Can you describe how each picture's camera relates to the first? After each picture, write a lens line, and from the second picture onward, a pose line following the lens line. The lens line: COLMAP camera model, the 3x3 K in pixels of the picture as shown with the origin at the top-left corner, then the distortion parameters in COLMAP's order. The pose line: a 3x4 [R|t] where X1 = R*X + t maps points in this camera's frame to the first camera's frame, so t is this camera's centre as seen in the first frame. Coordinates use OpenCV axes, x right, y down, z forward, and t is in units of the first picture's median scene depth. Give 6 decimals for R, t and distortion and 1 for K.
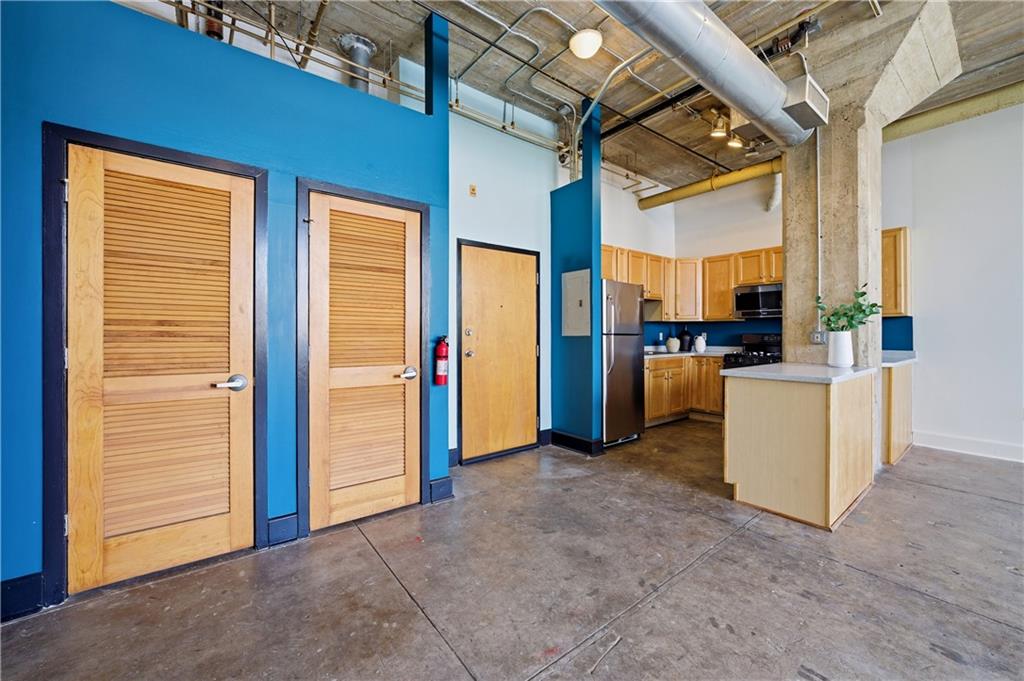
lens RADIAL K [[394.1, 0, 515.3], [0, 394.1, 336.4], [0, 0, 1]] dist [-0.019154, 0.005766]
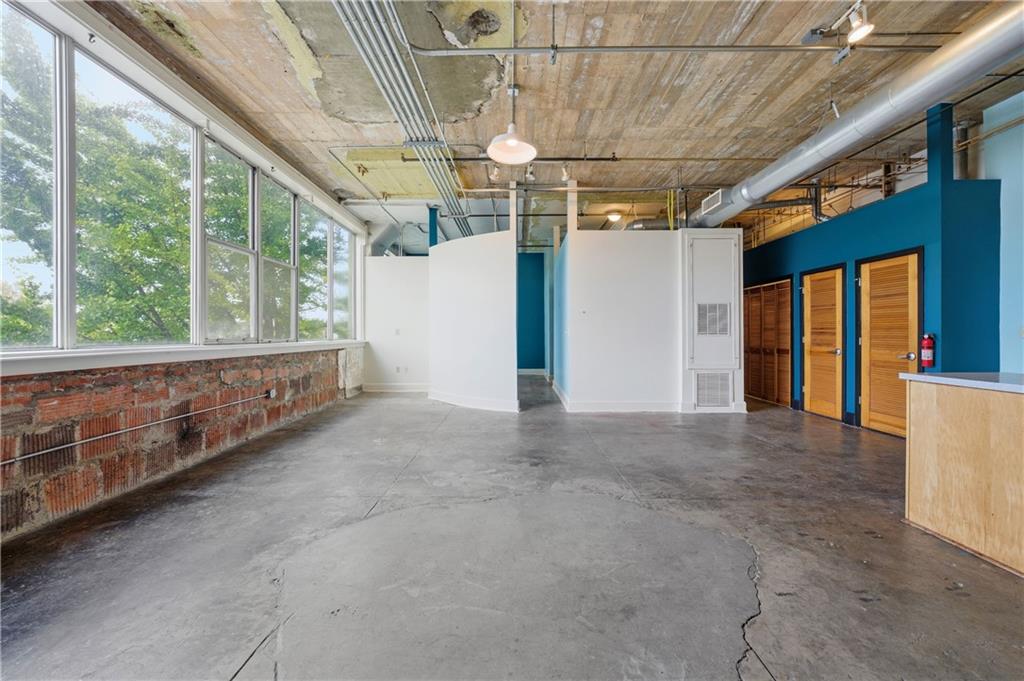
lens RADIAL K [[394.1, 0, 515.3], [0, 394.1, 336.4], [0, 0, 1]] dist [-0.019154, 0.005766]
pose [[-0.615403, 0.003704, -0.788204, 2.877698], [-0.001862, 0.999979, 0.006153, 0.010207], [0.788211, 0.005254, -0.615383, 1.042910]]
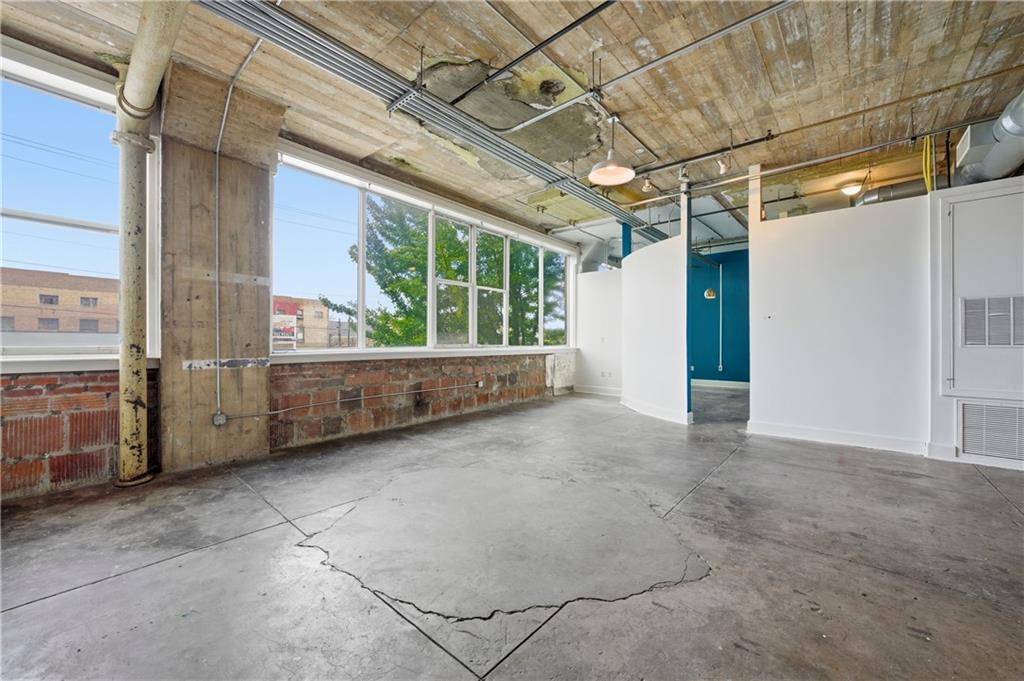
lens RADIAL K [[399.4, 0, 512.0], [0, 399.4, 340.5], [0, 0, 1]] dist [-0.009730, 0.000617]
pose [[-0.980205, -0.004660, -0.197932, 2.278360], [-0.005108, 0.999985, 0.001753, -0.003116], [0.197921, 0.002730, -0.980214, 1.857127]]
